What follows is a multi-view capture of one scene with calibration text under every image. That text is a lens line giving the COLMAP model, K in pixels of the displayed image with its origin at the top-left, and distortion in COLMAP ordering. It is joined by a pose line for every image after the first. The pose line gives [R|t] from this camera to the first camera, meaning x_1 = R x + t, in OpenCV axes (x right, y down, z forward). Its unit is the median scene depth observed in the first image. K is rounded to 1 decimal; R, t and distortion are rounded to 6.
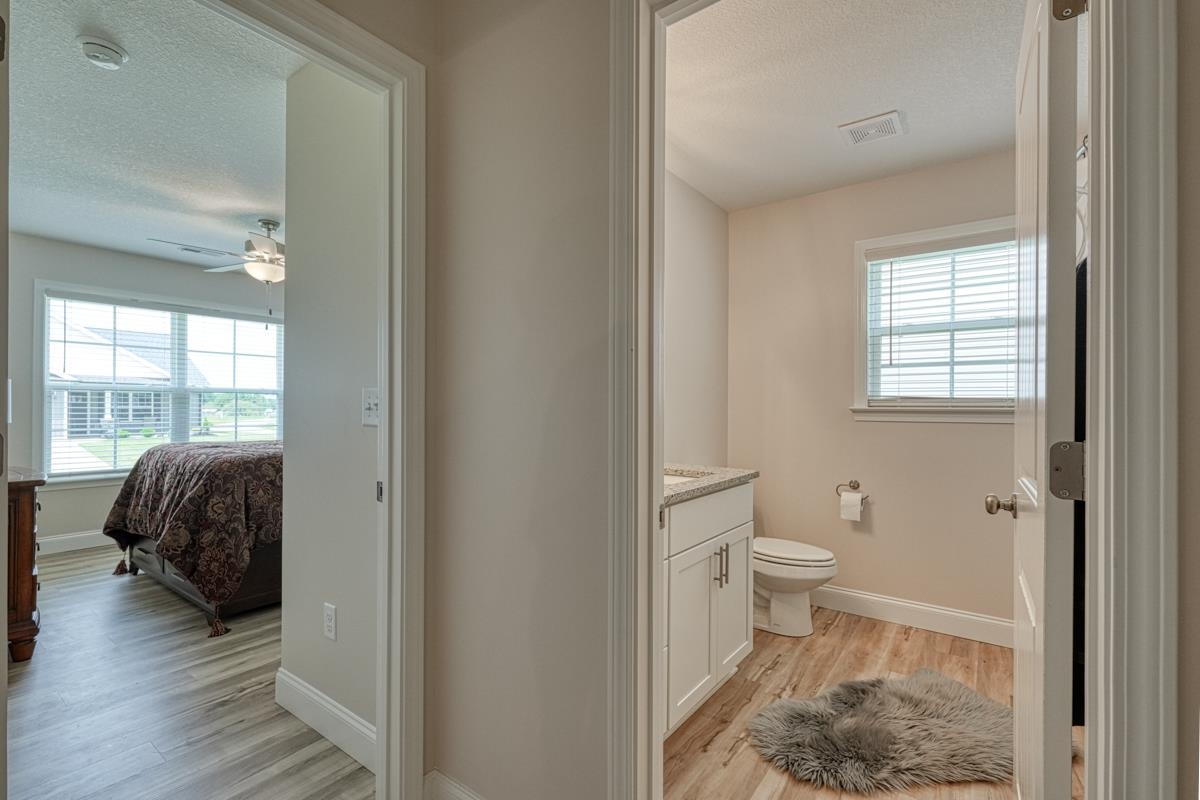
lens RADIAL K [[524.9, 0, 599.3], [0, 524.9, 405.5], [0, 0, 1]] dist [0.003052, -0.000144]
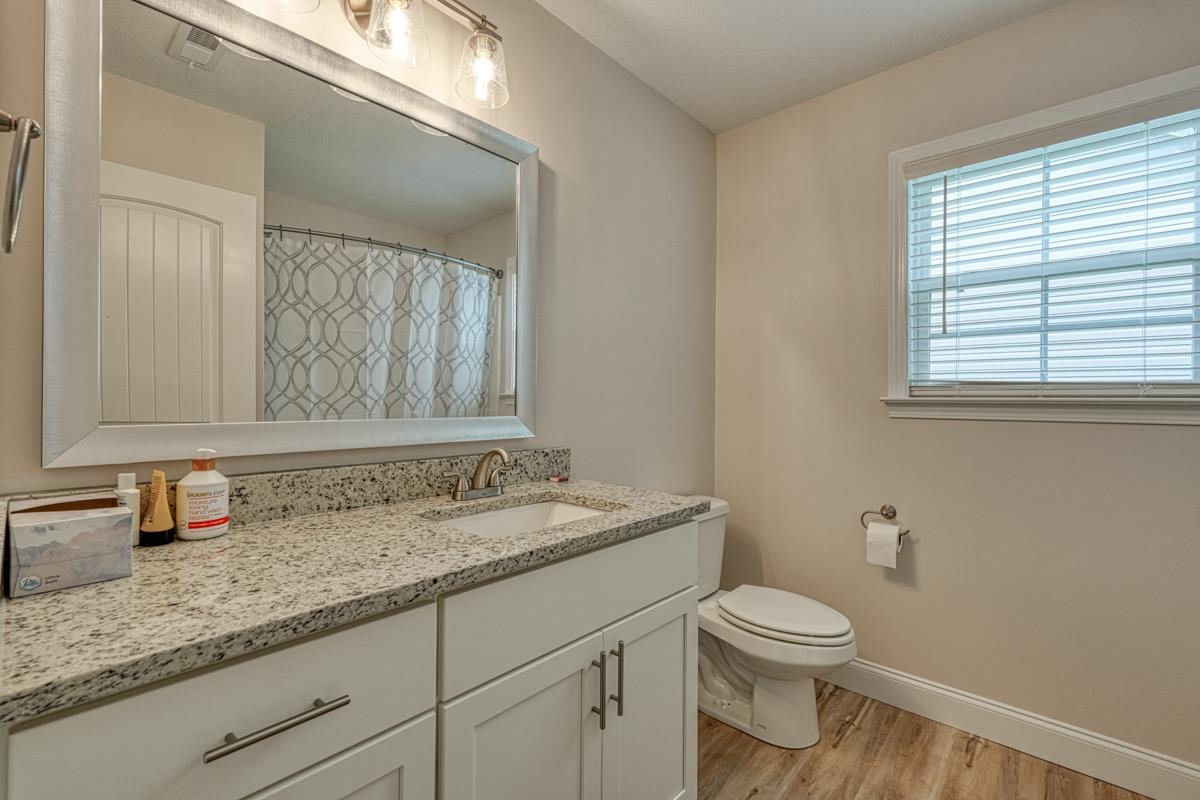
lens RADIAL K [[524.9, 0, 607.3], [0, 524.9, 394.3], [0, 0, 1]] dist [0.003052, -0.000144]
pose [[0.996234, 0.000538, -0.086702, 0.196951], [-0.000849, 0.999993, -0.003549, 0.002428], [0.086700, 0.003609, 0.996228, 0.316357]]
